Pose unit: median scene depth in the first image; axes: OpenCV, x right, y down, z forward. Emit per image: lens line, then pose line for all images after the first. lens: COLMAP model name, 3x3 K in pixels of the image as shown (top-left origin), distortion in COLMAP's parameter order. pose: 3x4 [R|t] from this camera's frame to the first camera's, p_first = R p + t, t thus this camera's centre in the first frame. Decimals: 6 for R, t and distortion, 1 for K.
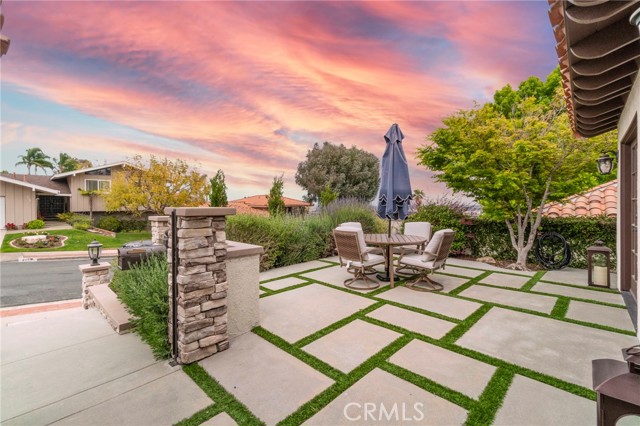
lens RADIAL K [[278.9, 0, 314.4], [0, 278.9, 207.5], [0, 0, 1]] dist [-0.000929, -0.000775]
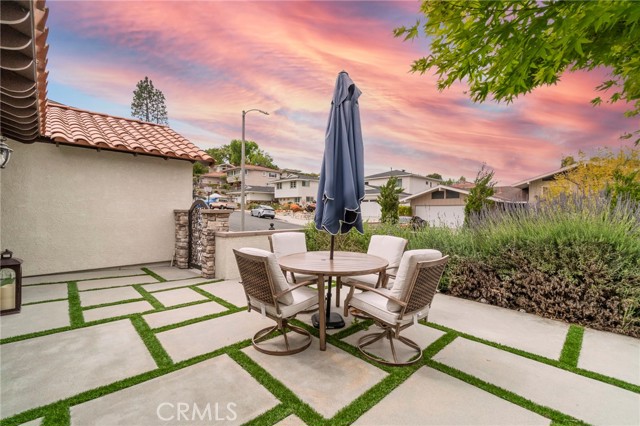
lens RADIAL K [[278.9, 0, 314.4], [0, 278.9, 207.5], [0, 0, 1]] dist [-0.000929, -0.000775]
pose [[-0.029728, -0.009206, -0.999516, 1.552221], [-0.018493, 0.999791, -0.008659, -0.007307], [0.999387, 0.018226, -0.029892, 1.674773]]
